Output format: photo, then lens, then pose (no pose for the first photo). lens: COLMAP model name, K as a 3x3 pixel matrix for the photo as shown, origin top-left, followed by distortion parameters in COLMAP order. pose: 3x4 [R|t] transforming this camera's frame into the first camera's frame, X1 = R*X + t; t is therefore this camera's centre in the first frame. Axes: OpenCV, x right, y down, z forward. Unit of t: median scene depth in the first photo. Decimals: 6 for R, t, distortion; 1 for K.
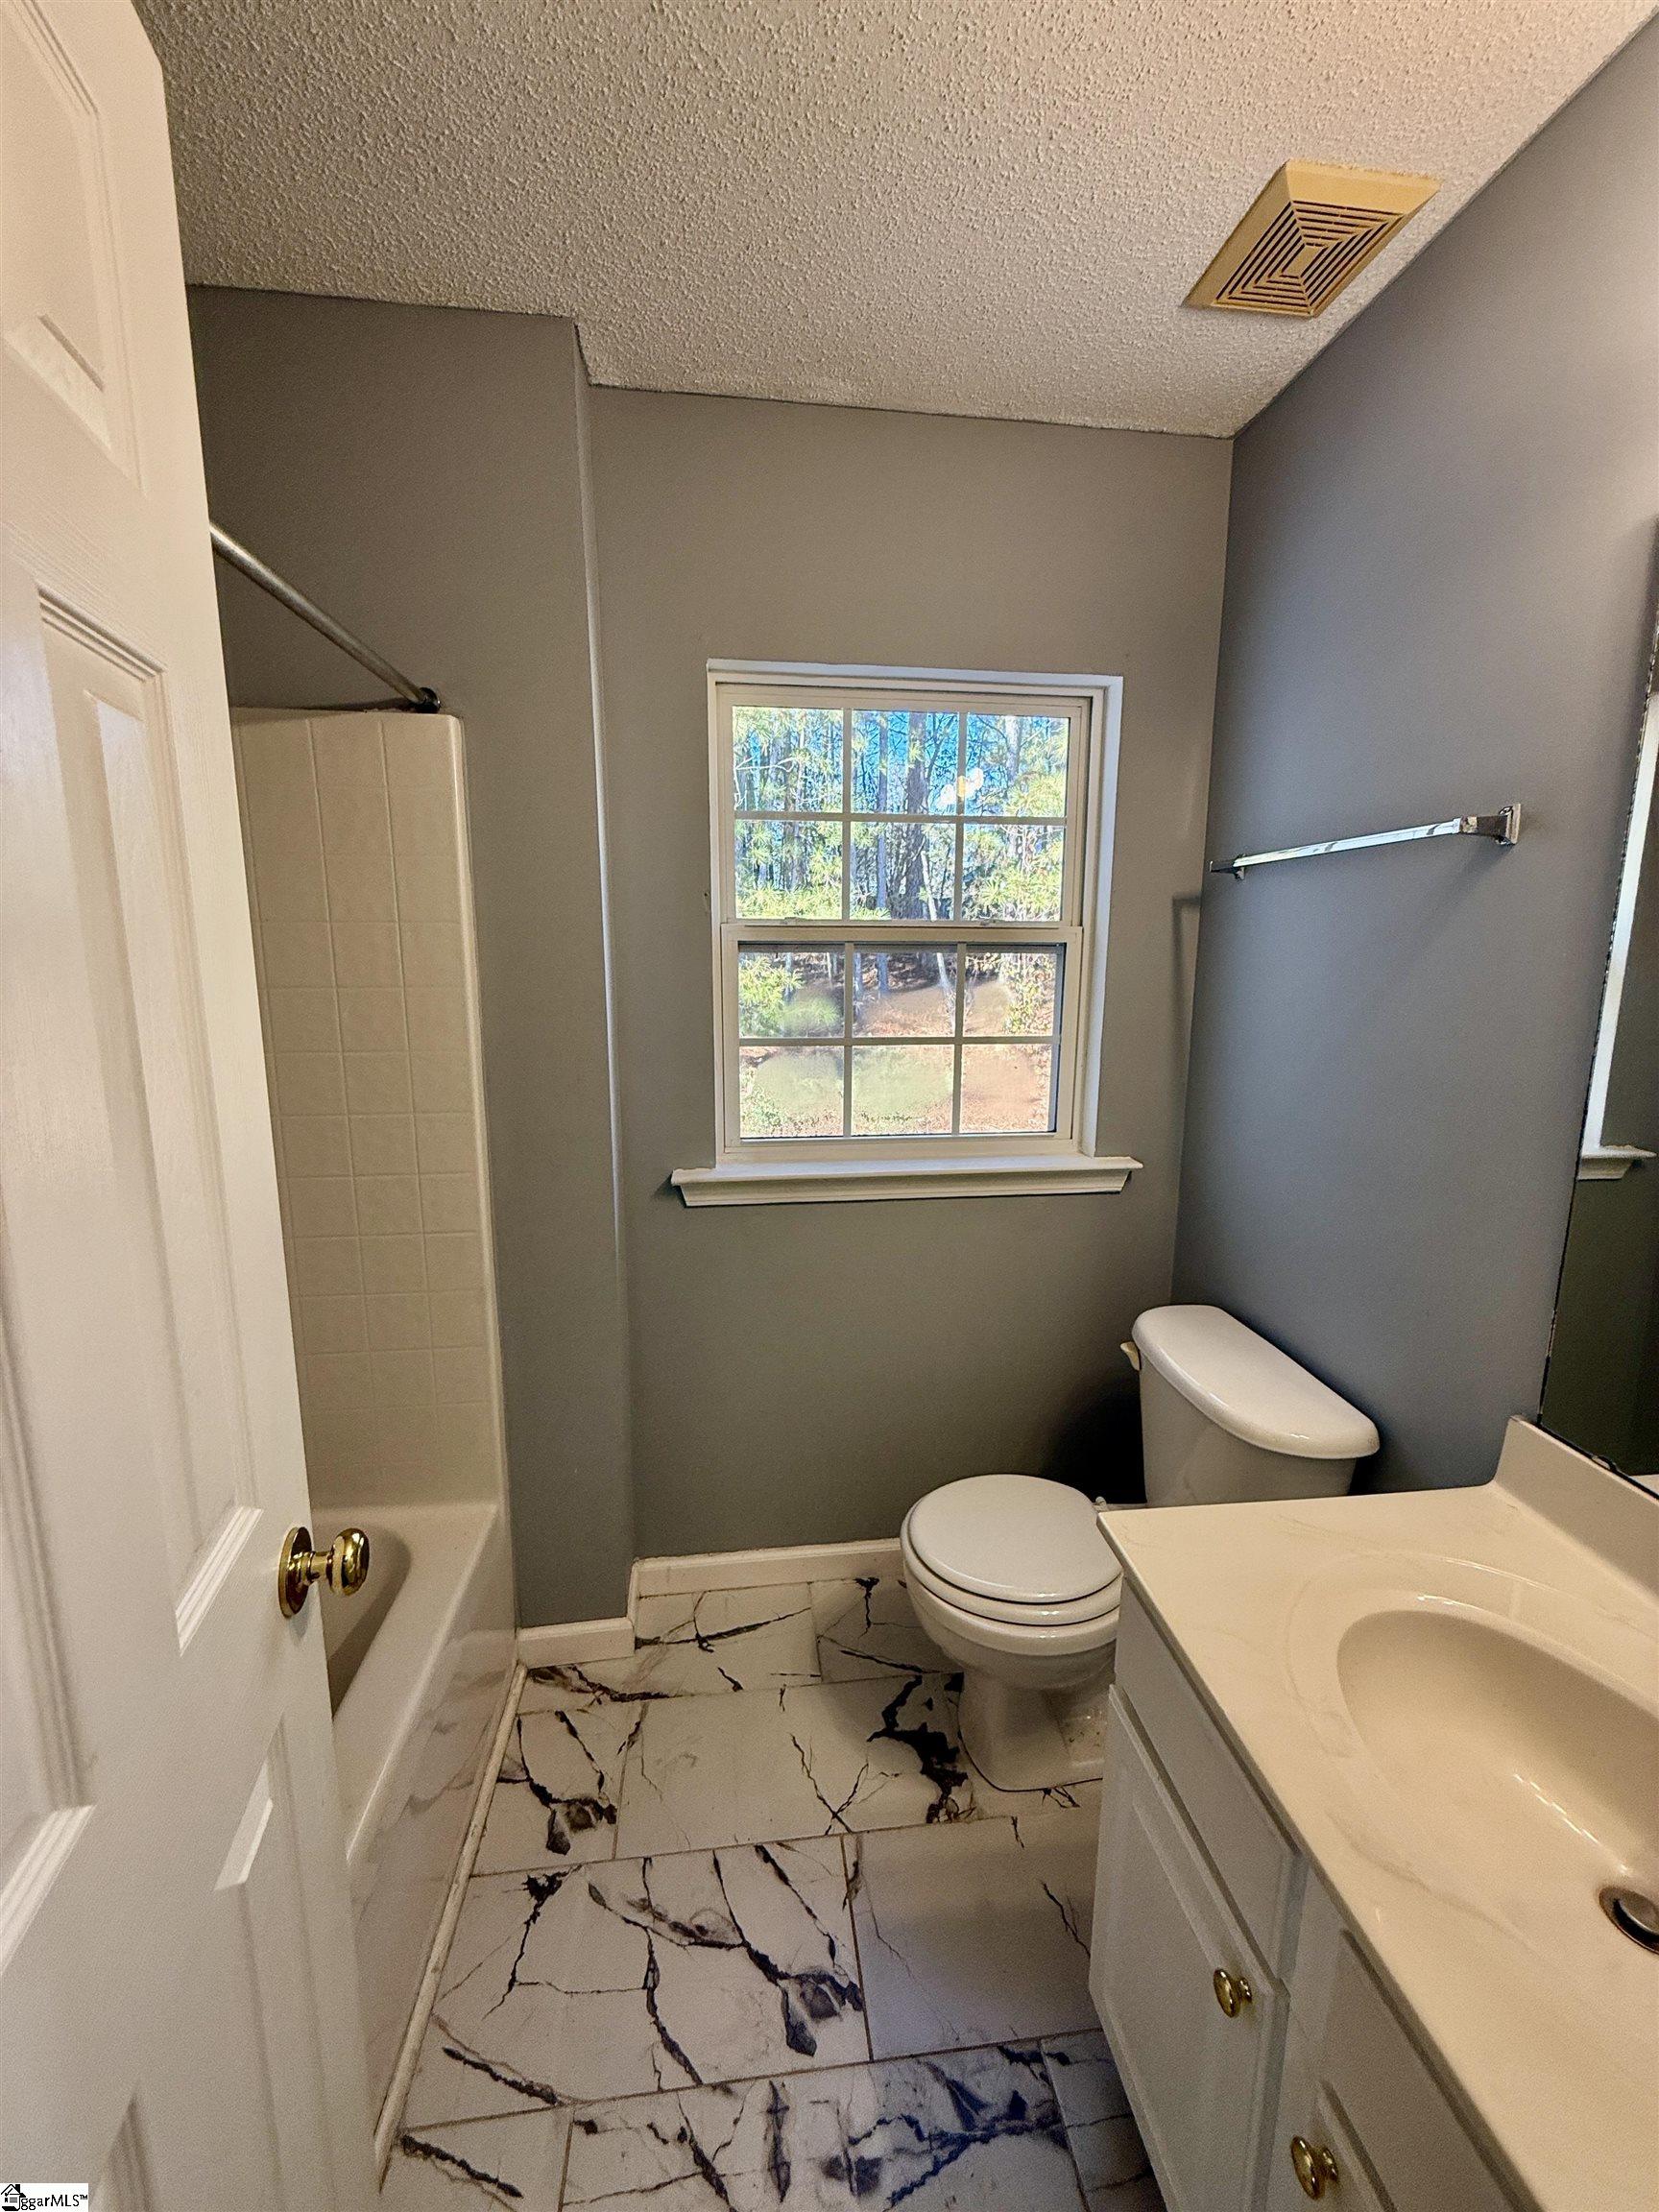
lens RADIAL K [[881.7, 0, 828.8], [0, 881.7, 1102.3], [0, 0, 1]] dist [-0.000832, 0.000697]
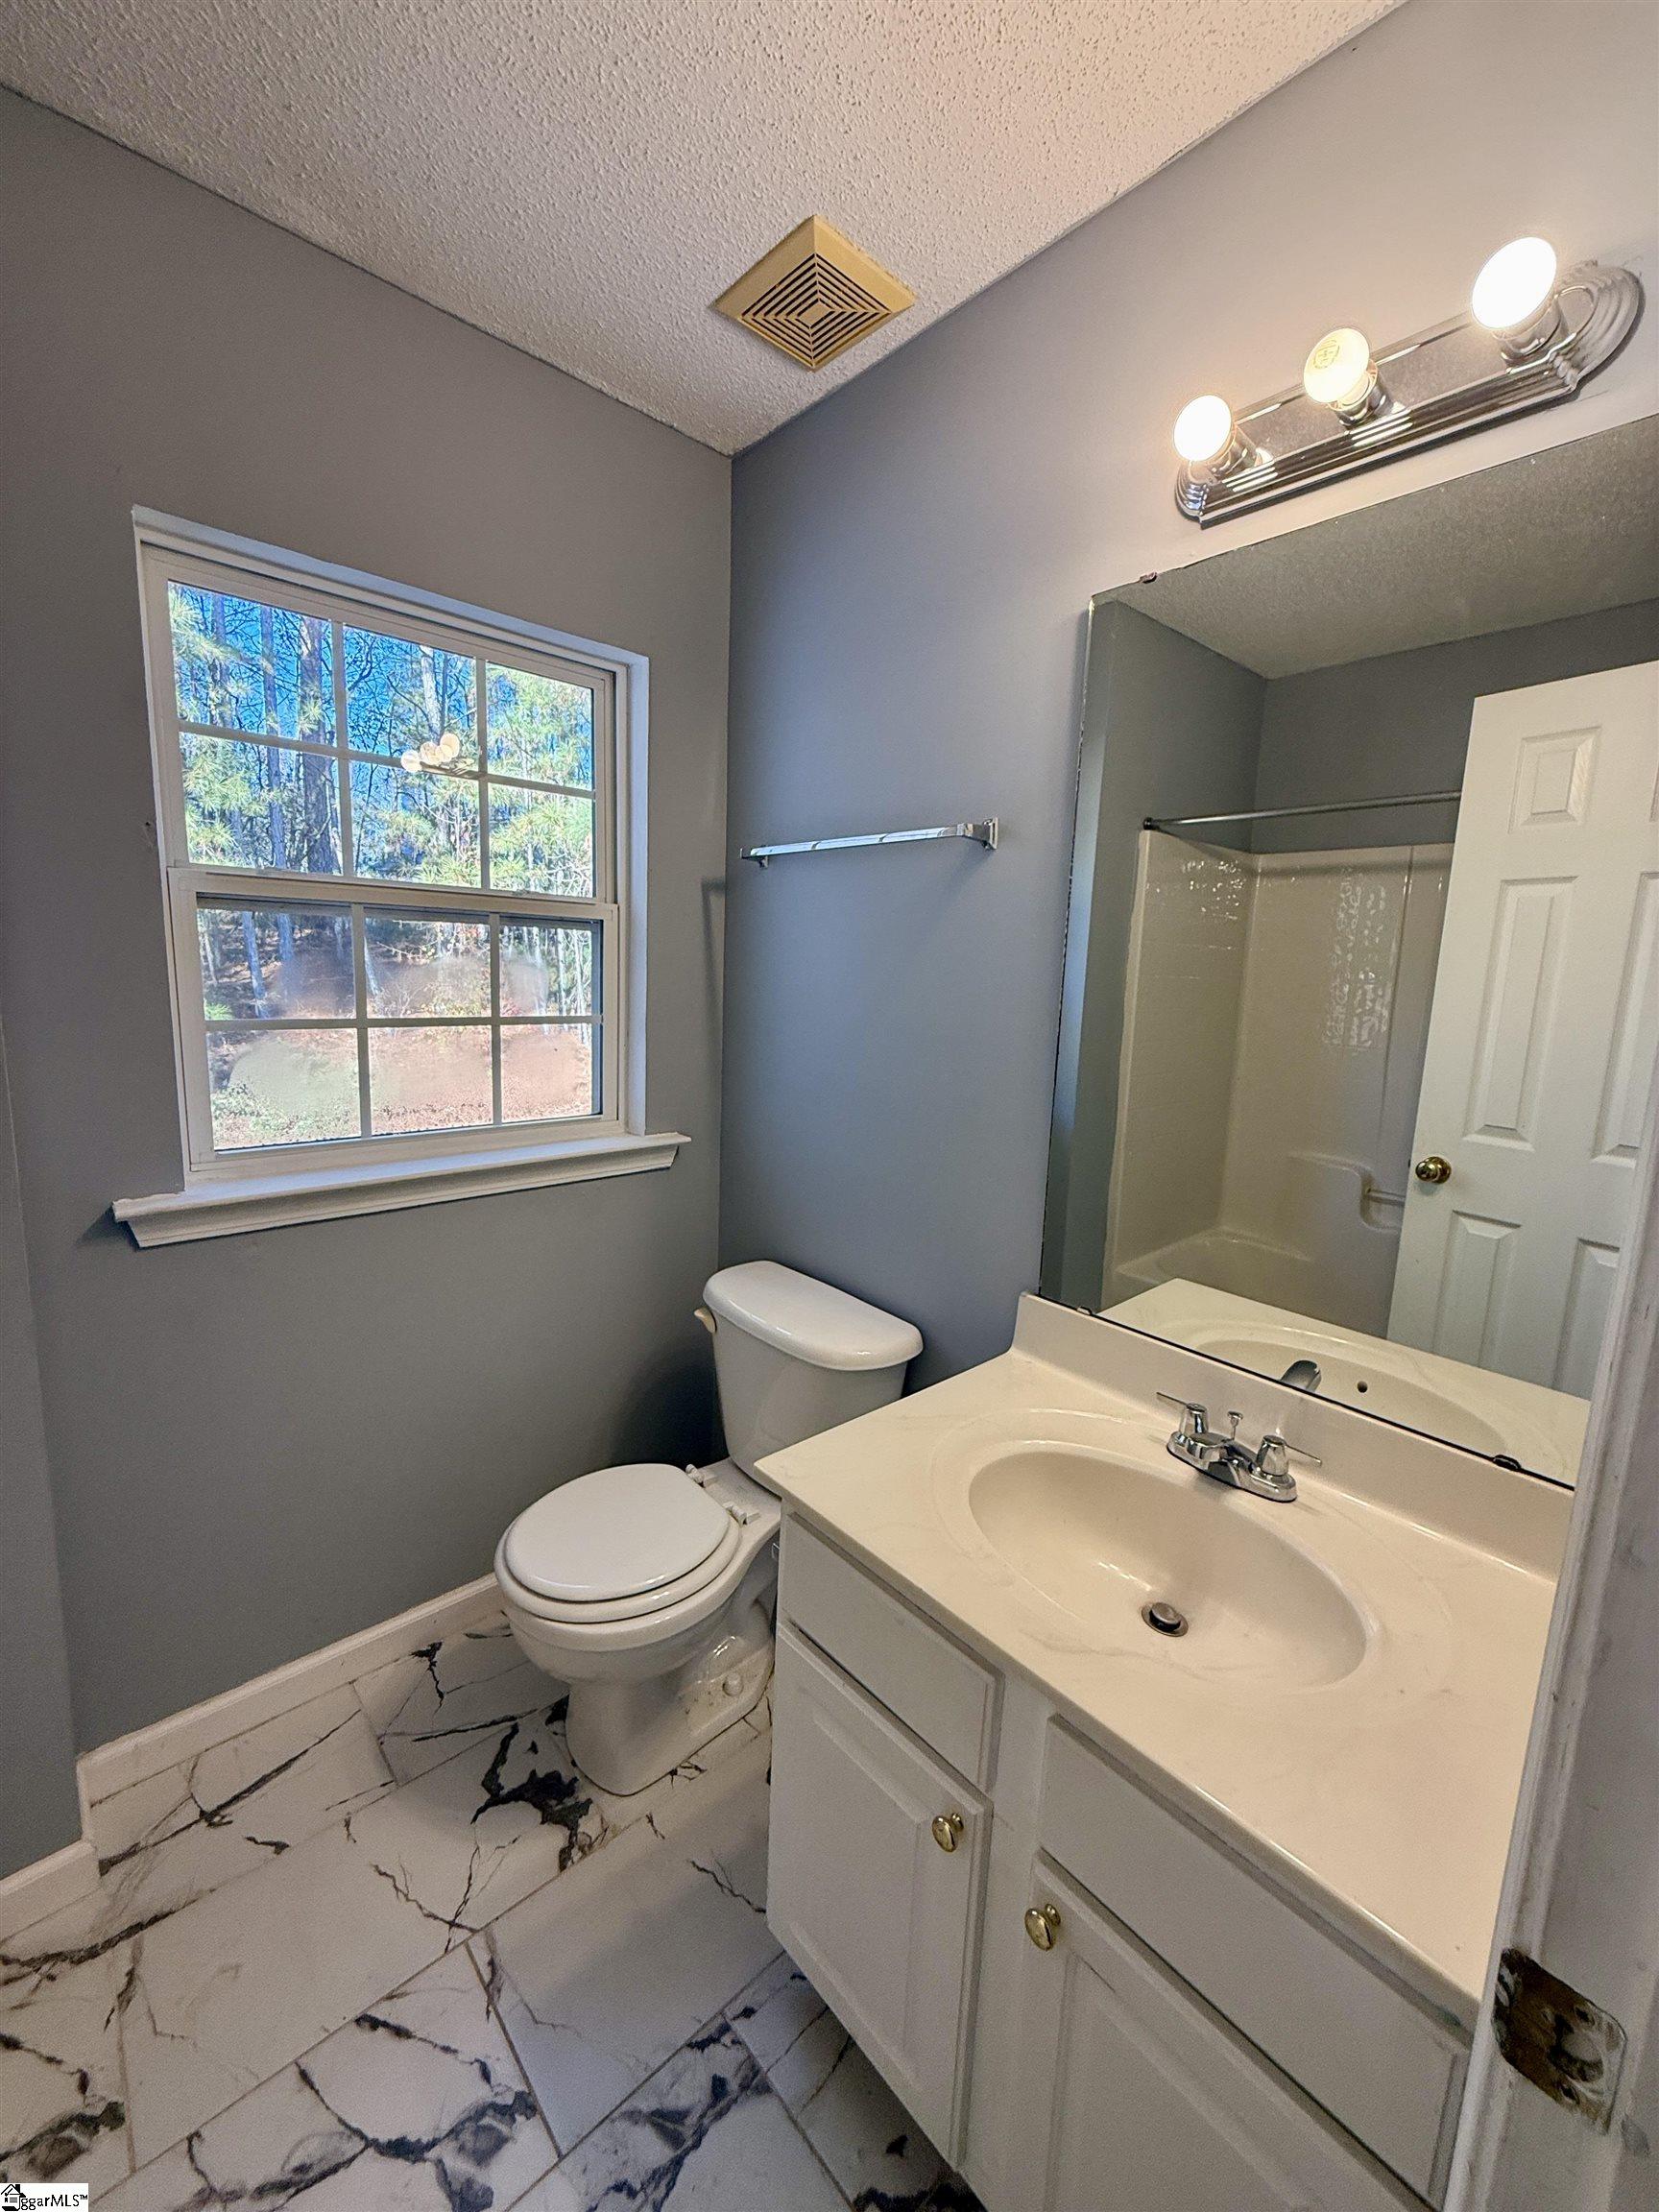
lens RADIAL K [[881.7, 0, 828.8], [0, 881.7, 1102.3], [0, 0, 1]] dist [-0.000832, 0.000697]
pose [[0.813827, -0.064846, 0.577477, -0.136001], [0.066461, 0.997620, 0.018363, 0.026196], [-0.577294, 0.023435, 0.816200, 0.077148]]
